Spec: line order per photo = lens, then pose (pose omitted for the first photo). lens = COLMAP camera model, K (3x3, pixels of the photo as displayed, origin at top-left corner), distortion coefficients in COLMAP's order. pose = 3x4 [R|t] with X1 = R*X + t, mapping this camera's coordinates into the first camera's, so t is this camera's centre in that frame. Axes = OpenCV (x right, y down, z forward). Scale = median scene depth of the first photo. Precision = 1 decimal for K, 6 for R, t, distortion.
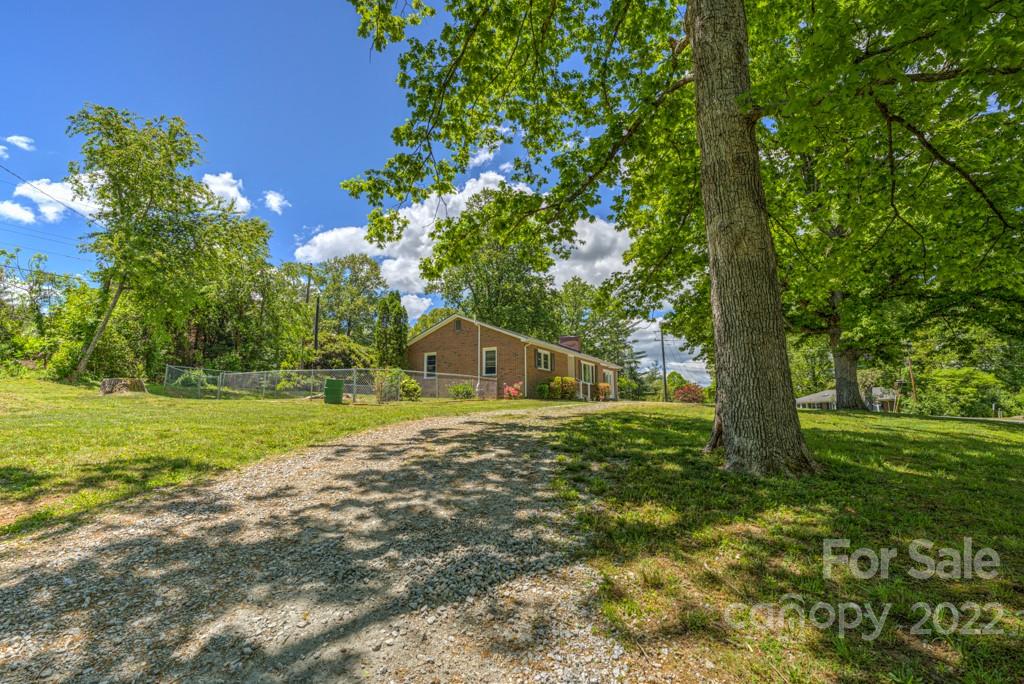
lens RADIAL K [[425.8, 0, 512.0], [0, 425.8, 342.0], [0, 0, 1]] dist [-0.014185, 0.000015]
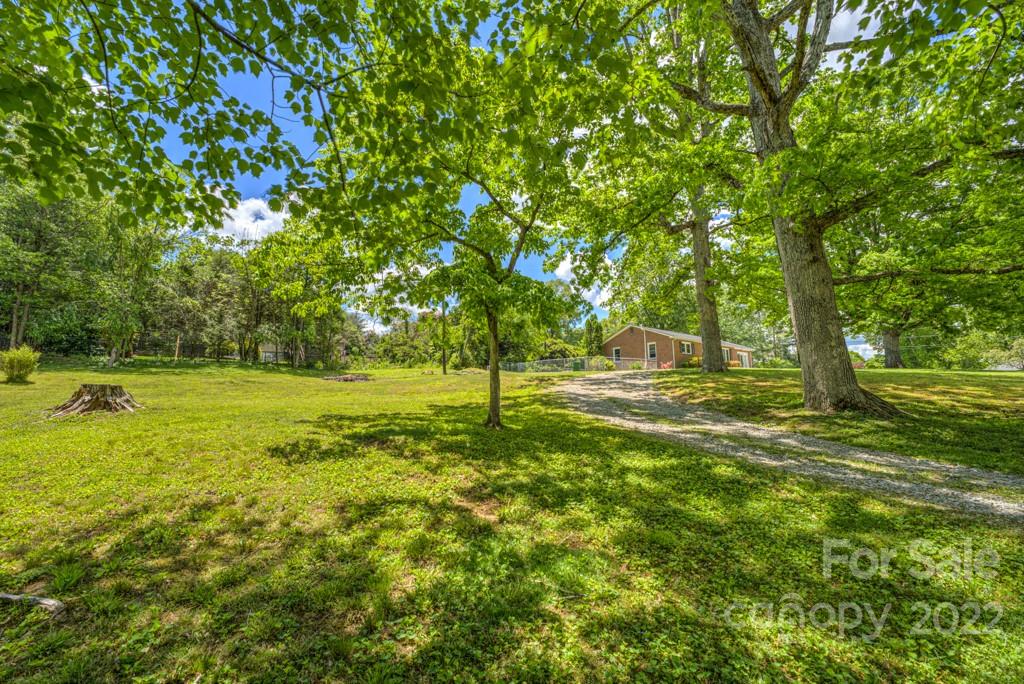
lens RADIAL K [[425.8, 0, 512.0], [0, 425.8, 342.0], [0, 0, 1]] dist [-0.014185, 0.000015]
pose [[0.919159, -0.058905, -0.389456, 0.094795], [0.065105, 0.997875, 0.002726, -0.028562], [0.388468, -0.027861, 0.921041, -0.767958]]
